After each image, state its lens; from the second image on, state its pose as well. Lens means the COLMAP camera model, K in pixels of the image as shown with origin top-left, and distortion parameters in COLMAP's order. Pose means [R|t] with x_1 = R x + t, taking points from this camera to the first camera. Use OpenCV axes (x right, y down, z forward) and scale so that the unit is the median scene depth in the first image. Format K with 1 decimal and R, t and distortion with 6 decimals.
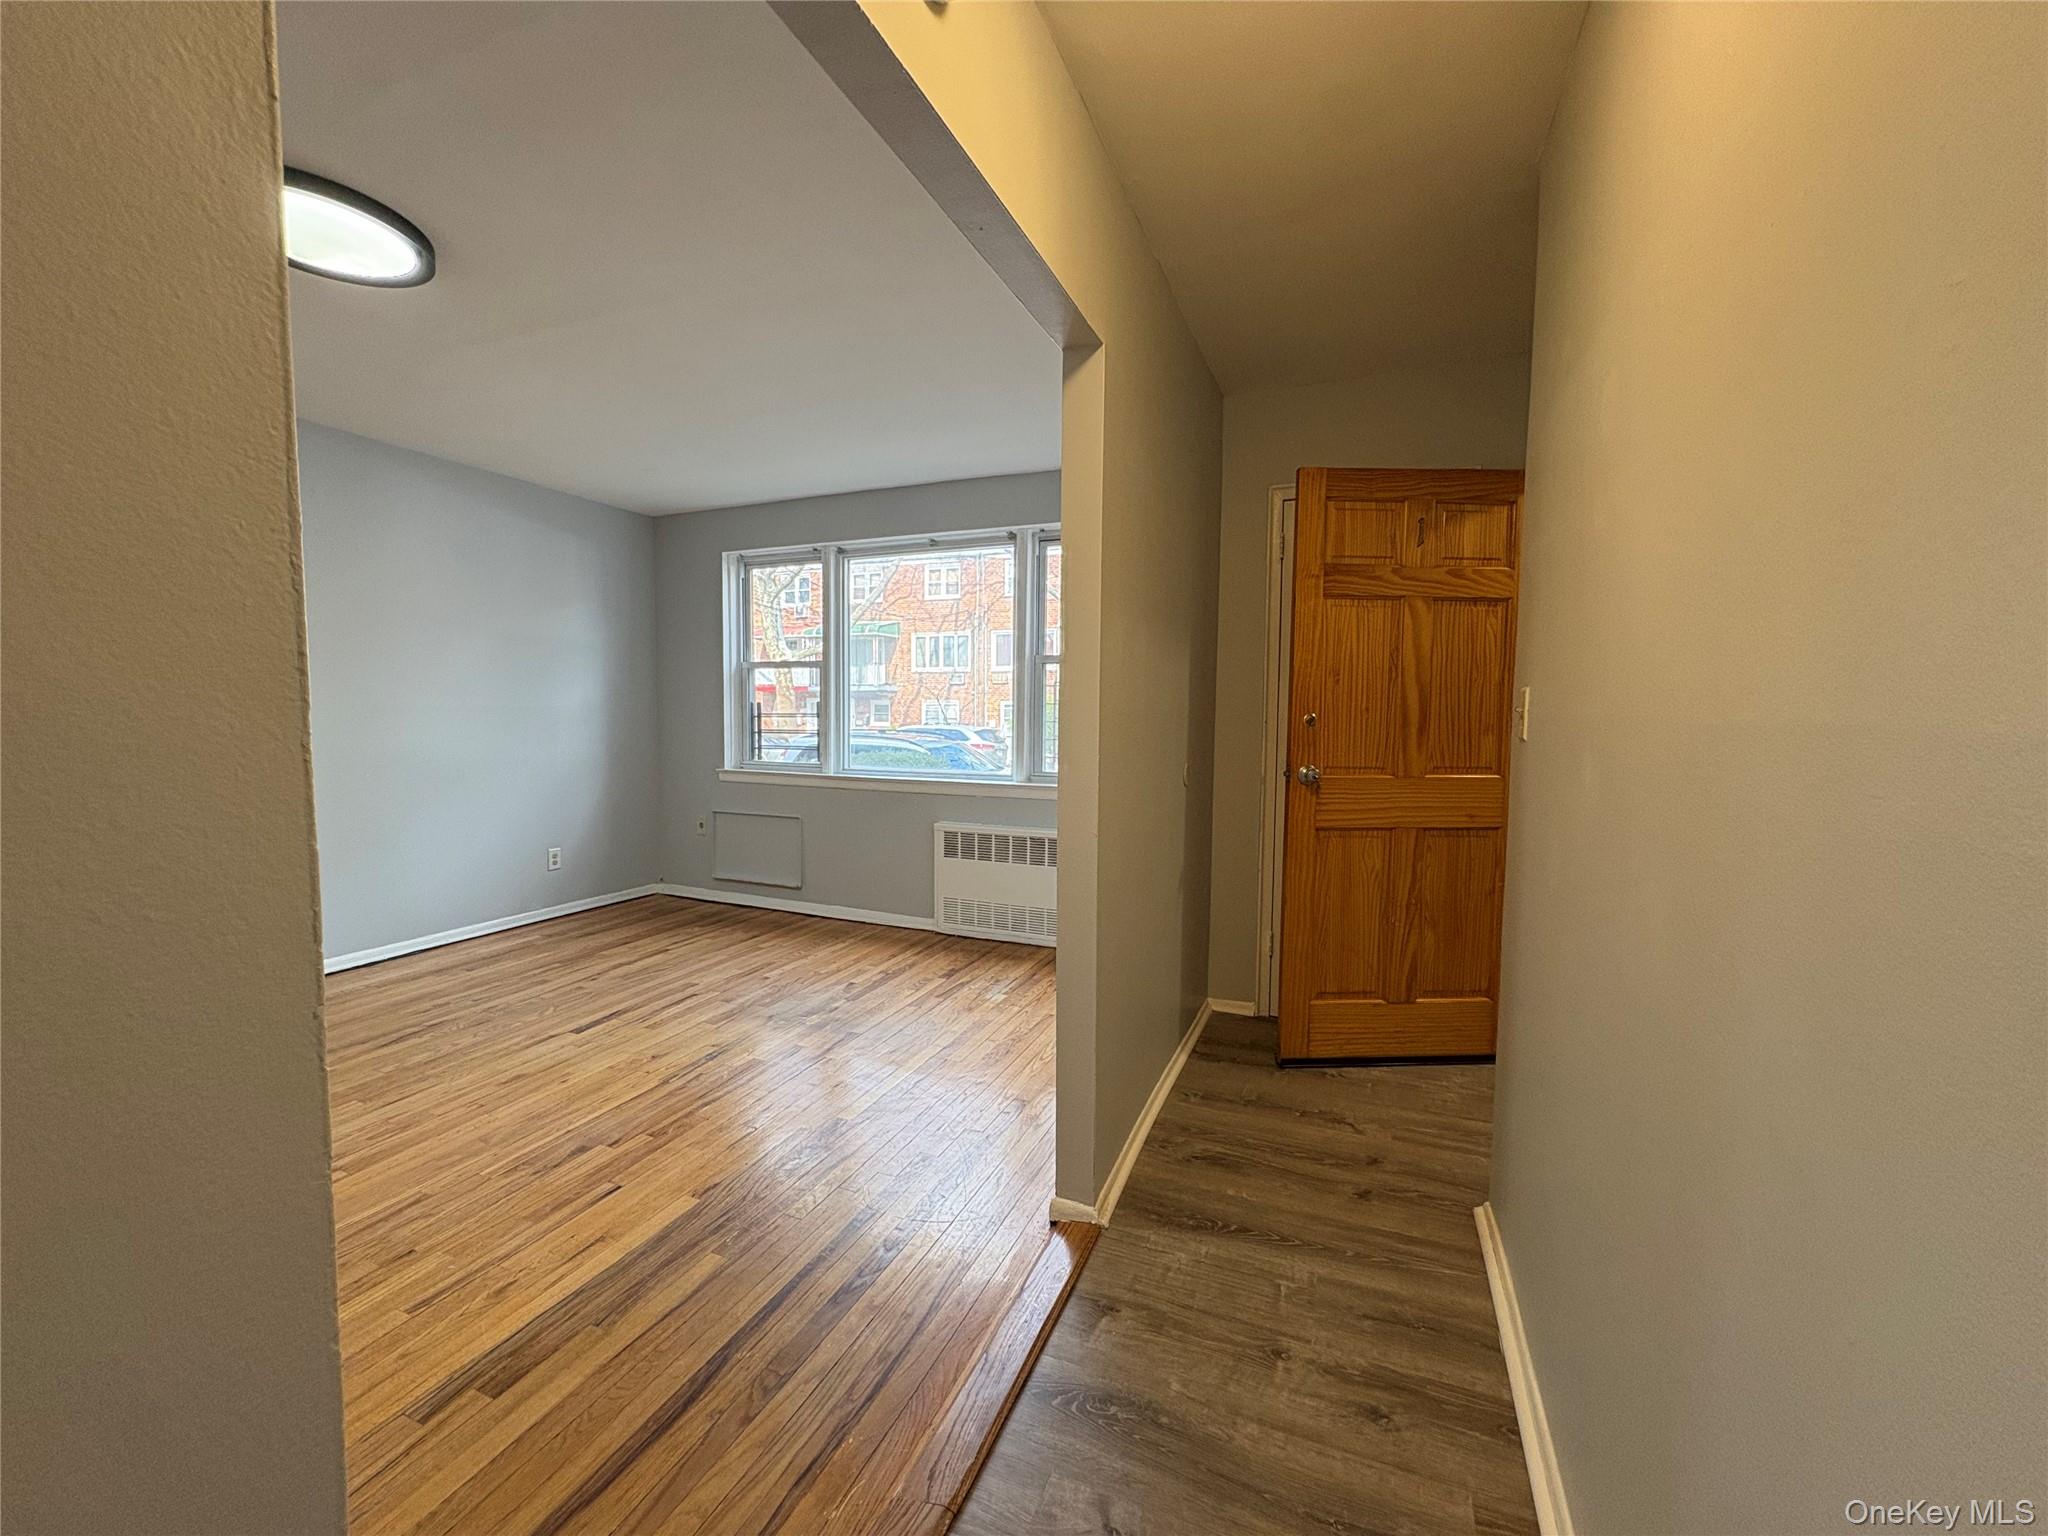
lens RADIAL K [[779.2, 0, 1000.1], [0, 779.2, 782.3], [0, 0, 1]] dist [0.001328, 0.000000]
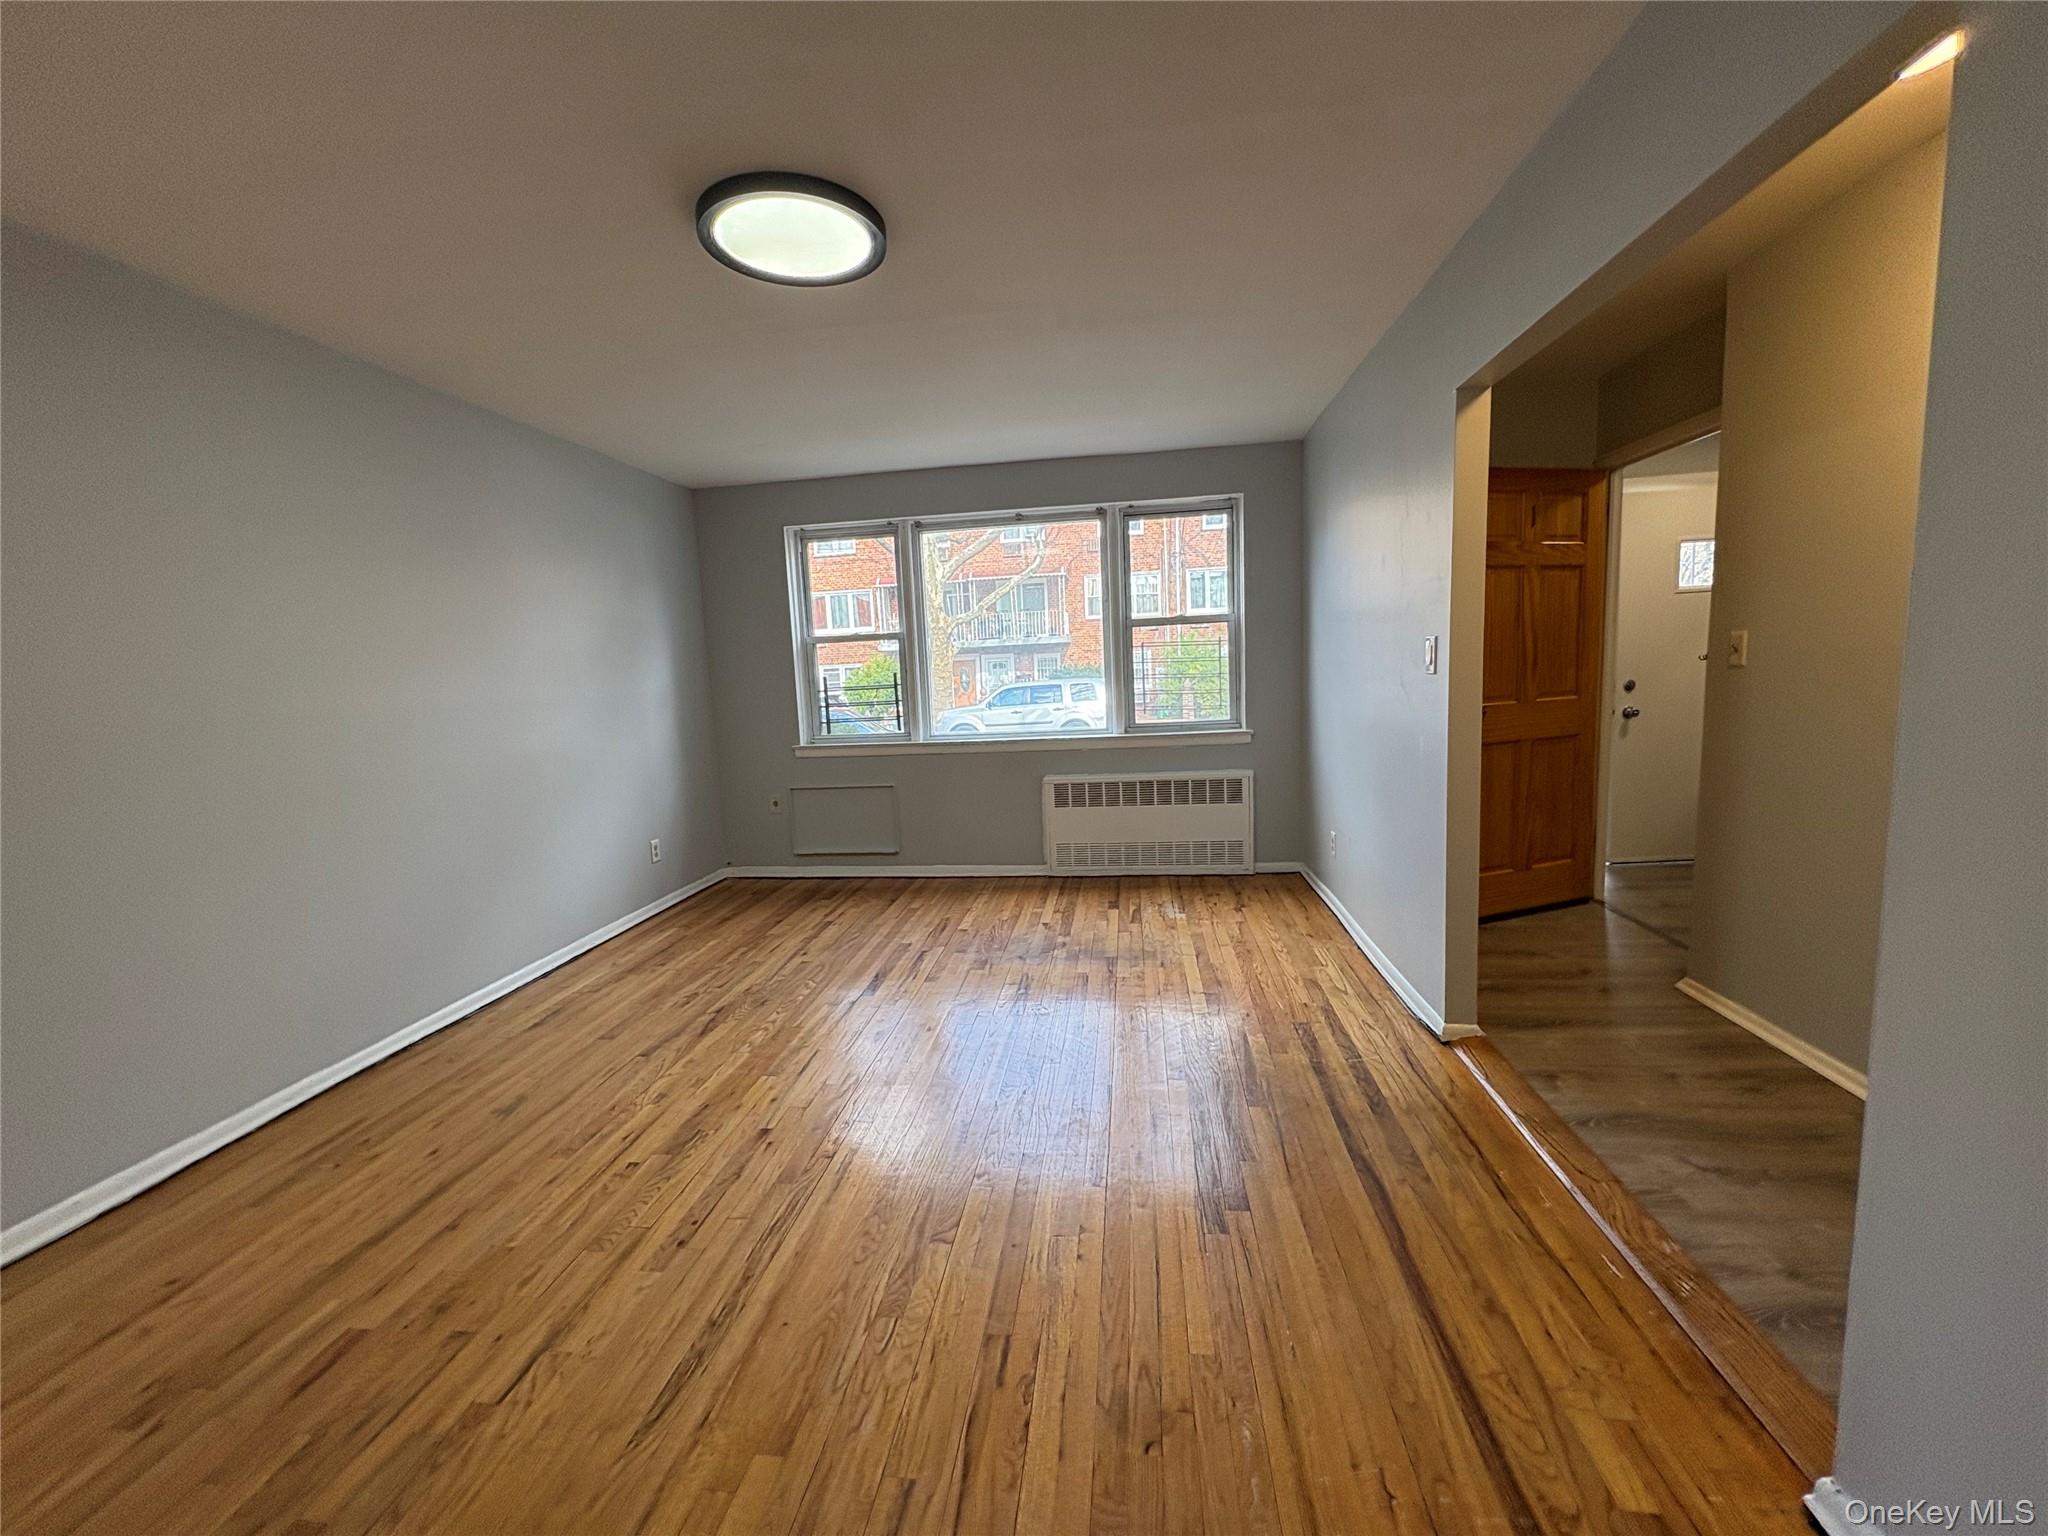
lens RADIAL K [[779.2, 0, 1000.1], [0, 779.2, 782.3], [0, 0, 1]] dist [0.001328, 0.000000]
pose [[0.964547, -0.091784, 0.247436, -0.453969], [0.078508, 0.994920, 0.063020, -0.016401], [-0.251964, -0.041360, 0.966852, -0.048503]]
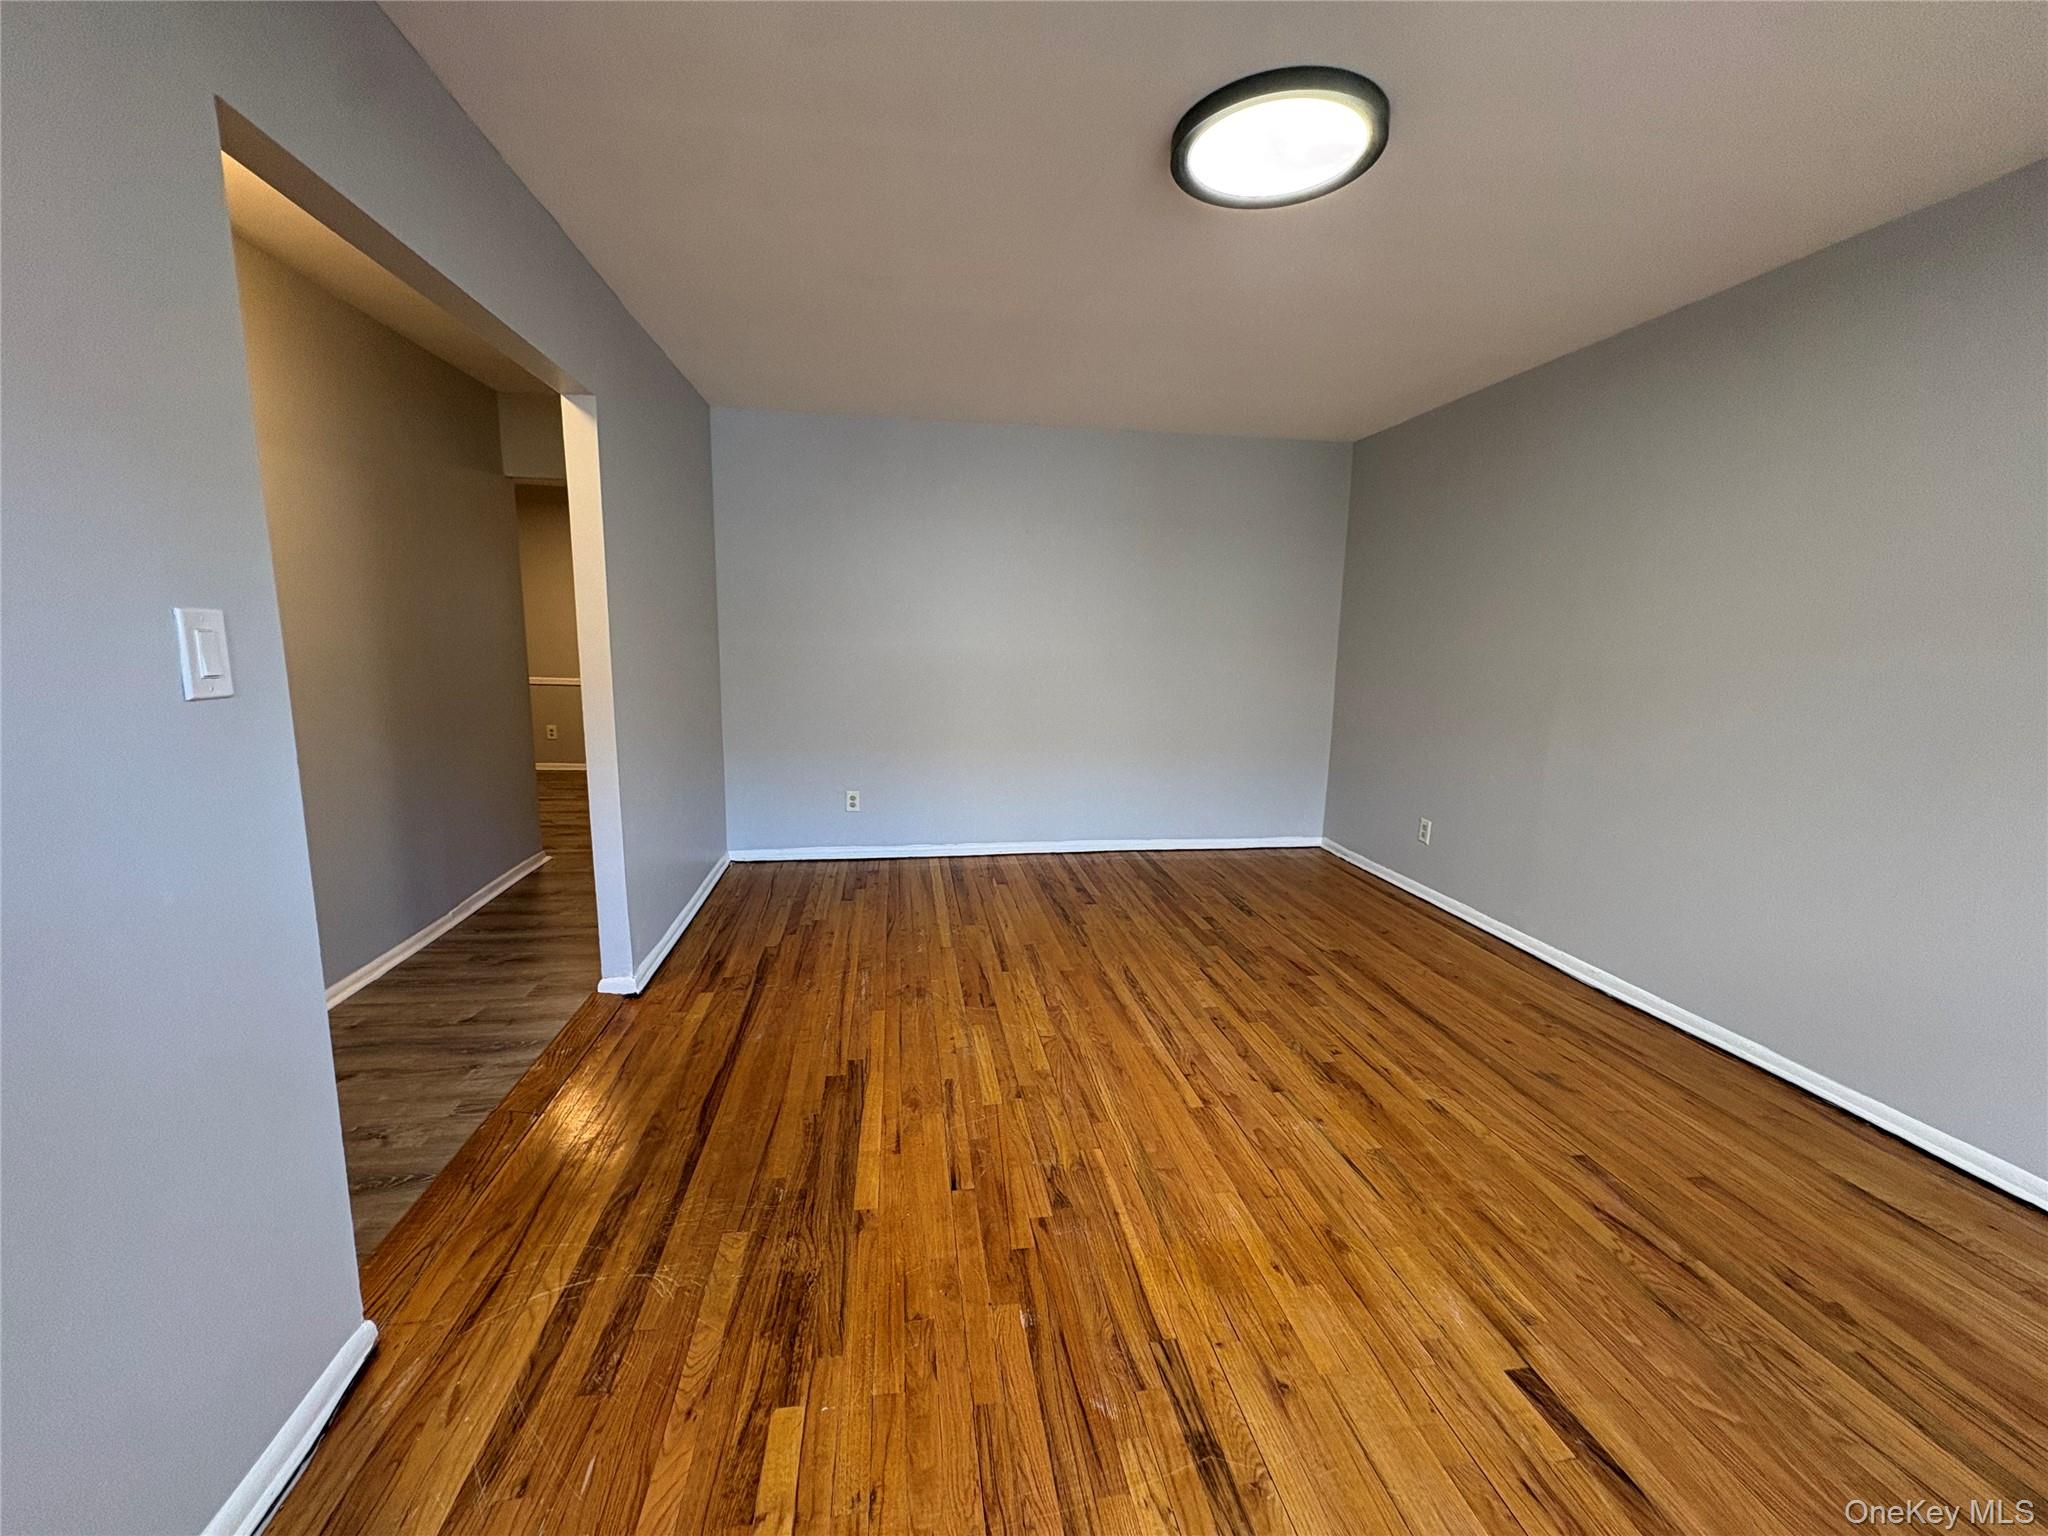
lens RADIAL K [[816.1, 0, 1024.0], [0, 816.1, 768.0], [0, 0, 1]] dist [0.001089, -0.000519]
pose [[-0.835168, 0.059910, -0.546723, -0.028136], [-0.078779, 0.970769, 0.226719, -0.097481], [0.544324, 0.232419, -0.806035, 0.859070]]
